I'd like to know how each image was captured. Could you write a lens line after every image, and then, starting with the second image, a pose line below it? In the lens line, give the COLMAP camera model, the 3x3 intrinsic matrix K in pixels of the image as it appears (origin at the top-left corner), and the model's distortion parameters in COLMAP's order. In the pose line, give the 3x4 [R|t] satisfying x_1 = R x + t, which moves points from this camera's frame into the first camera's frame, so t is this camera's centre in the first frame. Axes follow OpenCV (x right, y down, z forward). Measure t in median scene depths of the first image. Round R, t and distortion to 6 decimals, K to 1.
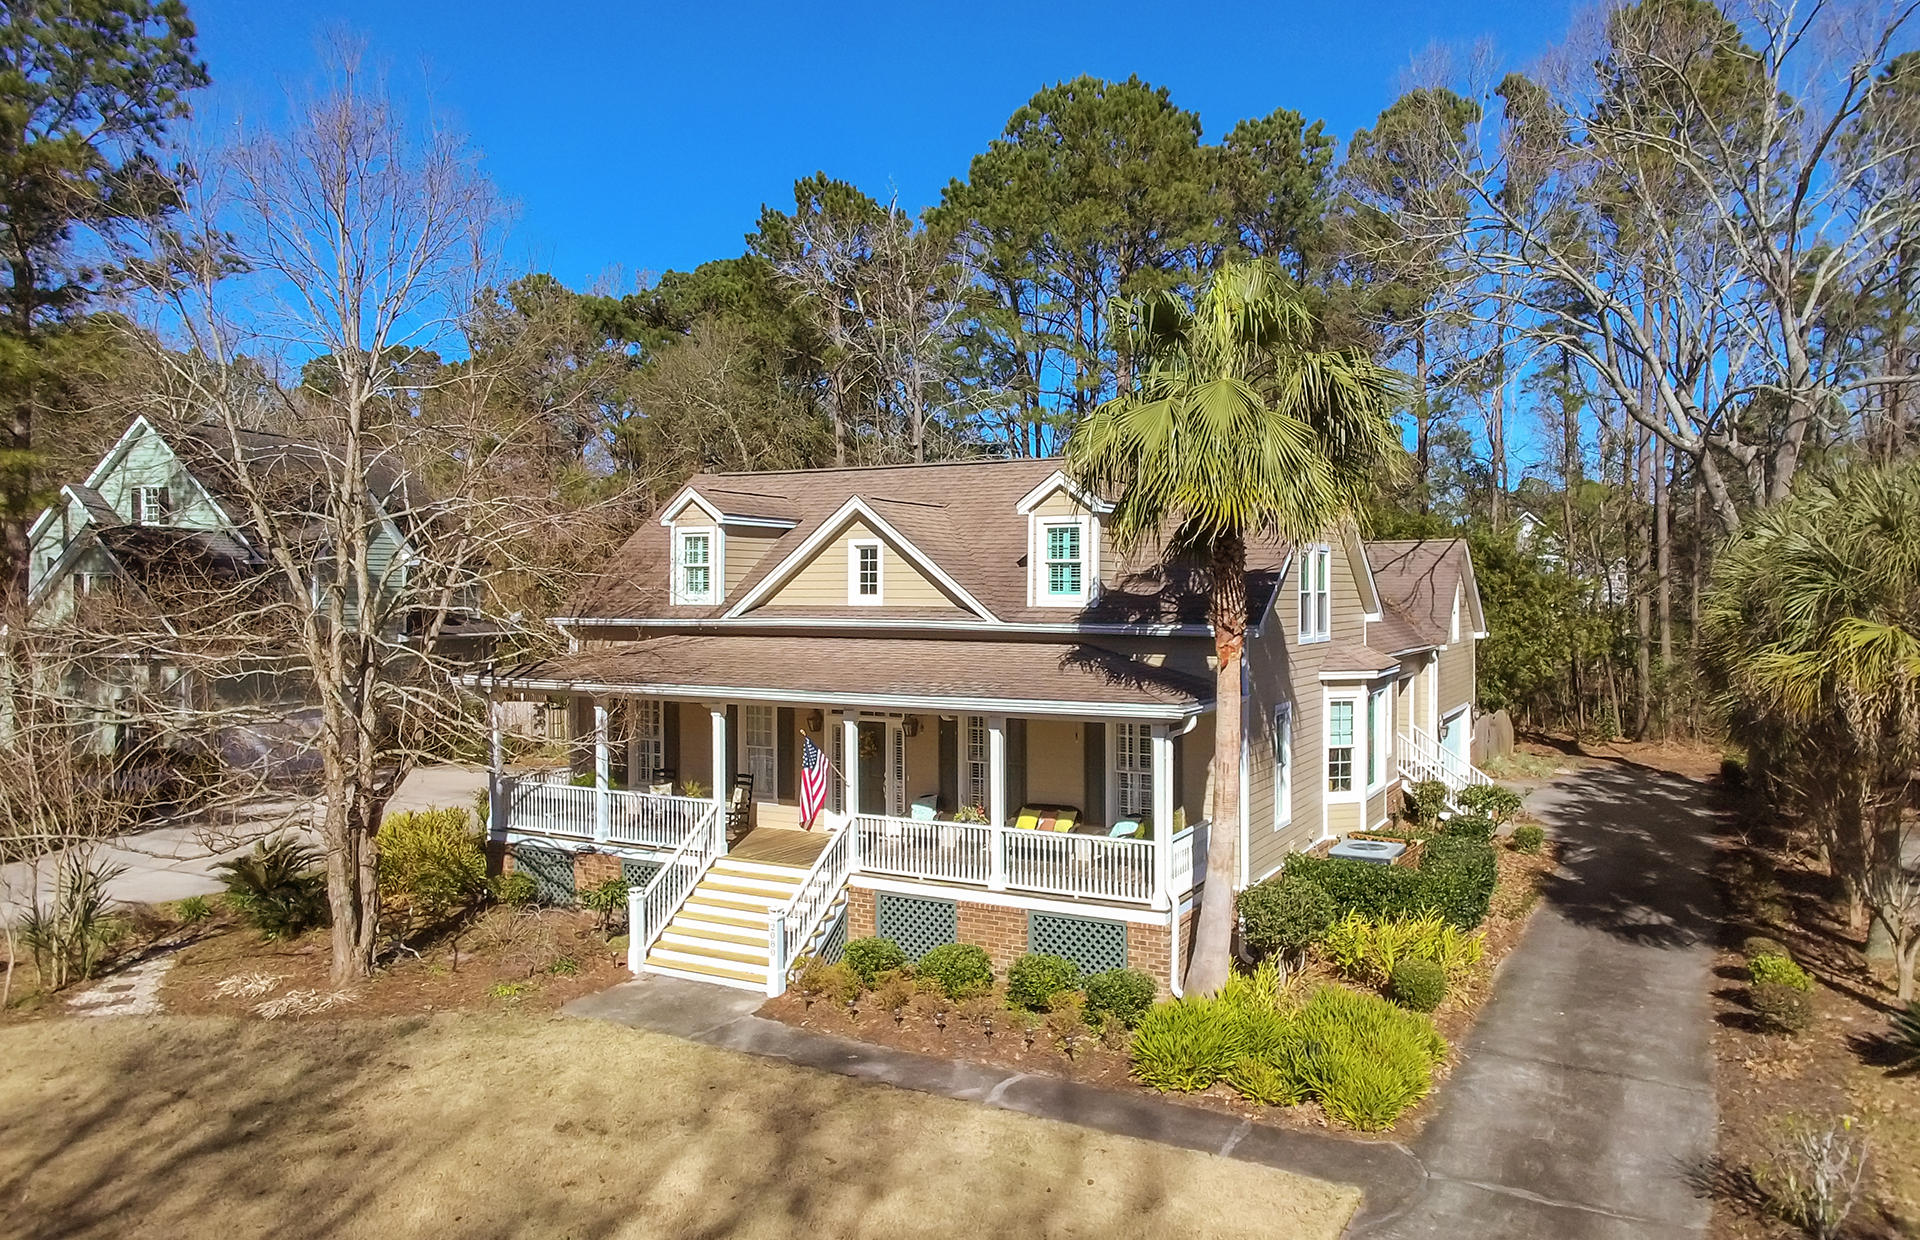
lens RADIAL K [[1332.4, 0, 1022.9], [0, 1332.4, 593.4], [0, 0, 1]] dist [-0.014937, 0.013375]
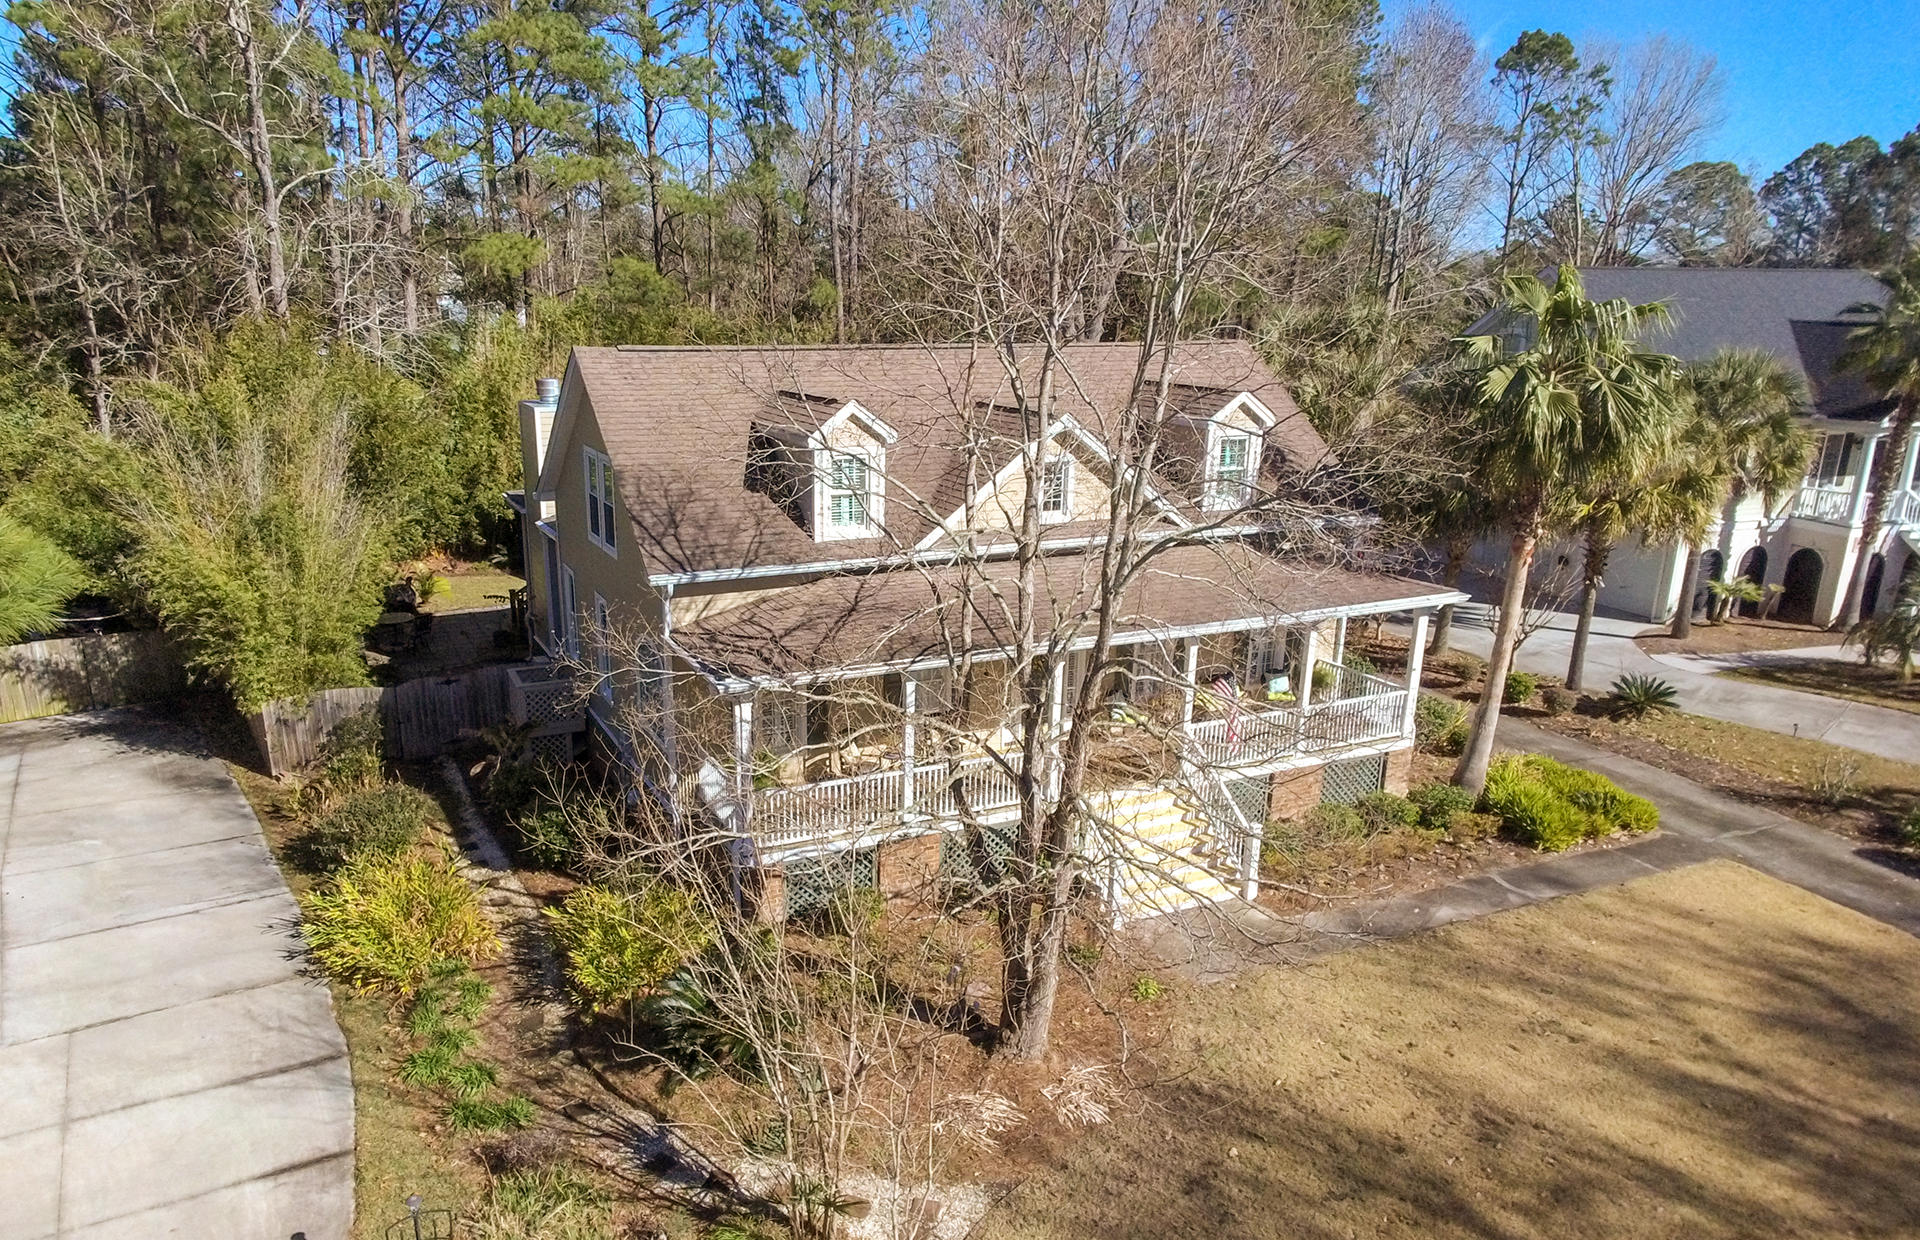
lens RADIAL K [[1332.4, 0, 849.2], [0, 1332.4, 650.4], [0, 0, 1]] dist [-0.014937, 0.013375]
pose [[0.605328, -0.201475, 0.770055, -1.033325], [-0.008022, 0.965842, 0.259006, -0.160842], [-0.795935, -0.162961, 0.583036, 0.546690]]
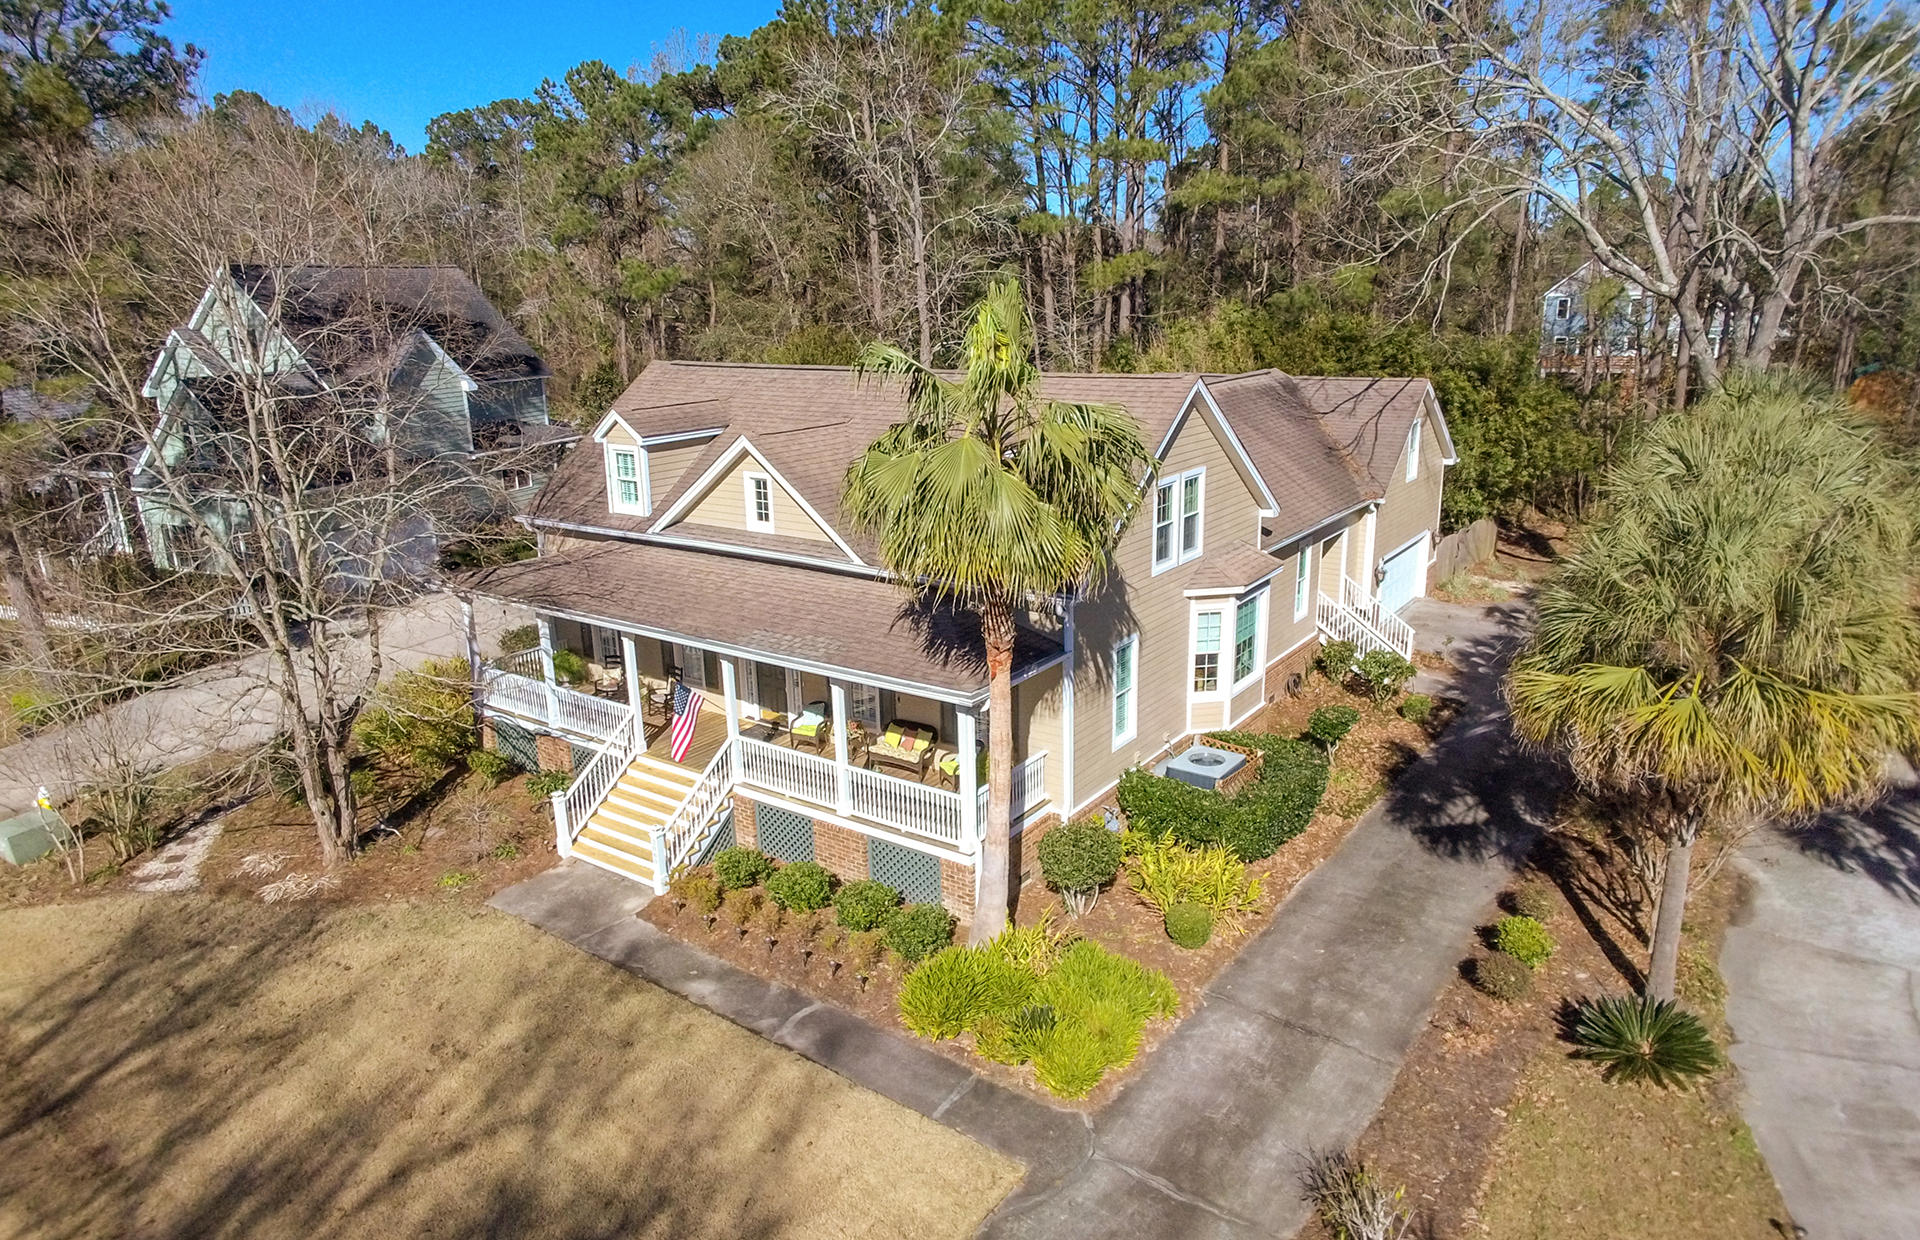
lens RADIAL K [[1216.4, 0, 971.6], [0, 1216.4, 635.0], [0, 0, 1]] dist [-0.006368, -0.004087]
pose [[0.991229, 0.024834, -0.129804, 0.196285], [0.011325, 0.962613, 0.270644, -0.186926], [0.131672, -0.269740, 0.953888, 0.038386]]
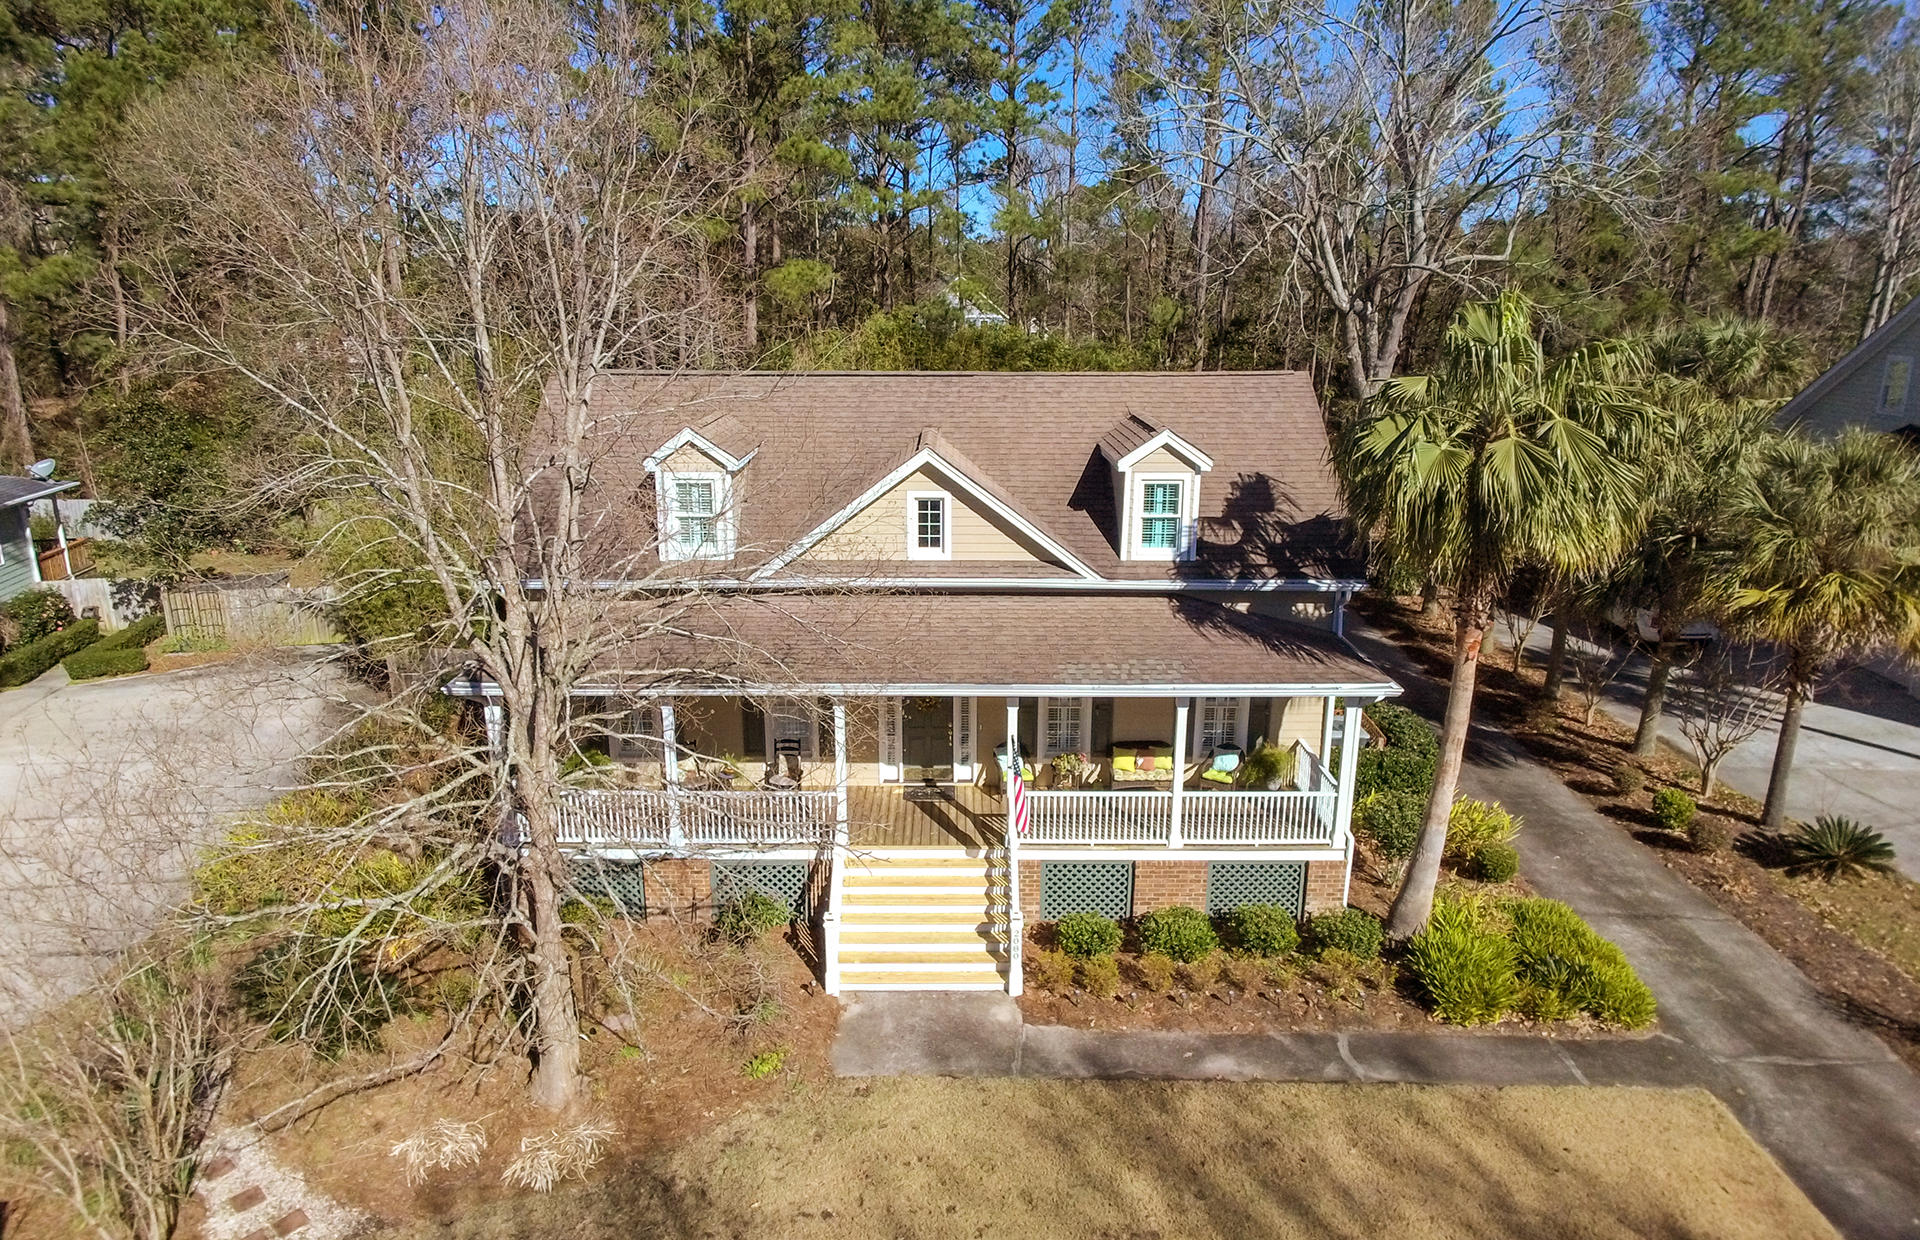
lens RADIAL K [[1216.4, 0, 942.1], [0, 1216.4, 603.8], [0, 0, 1]] dist [-0.006368, -0.004087]
pose [[0.881979, -0.104601, 0.459535, -0.534066], [-0.005316, 0.972789, 0.231632, -0.168539], [-0.471259, -0.206737, 0.857423, 0.251596]]
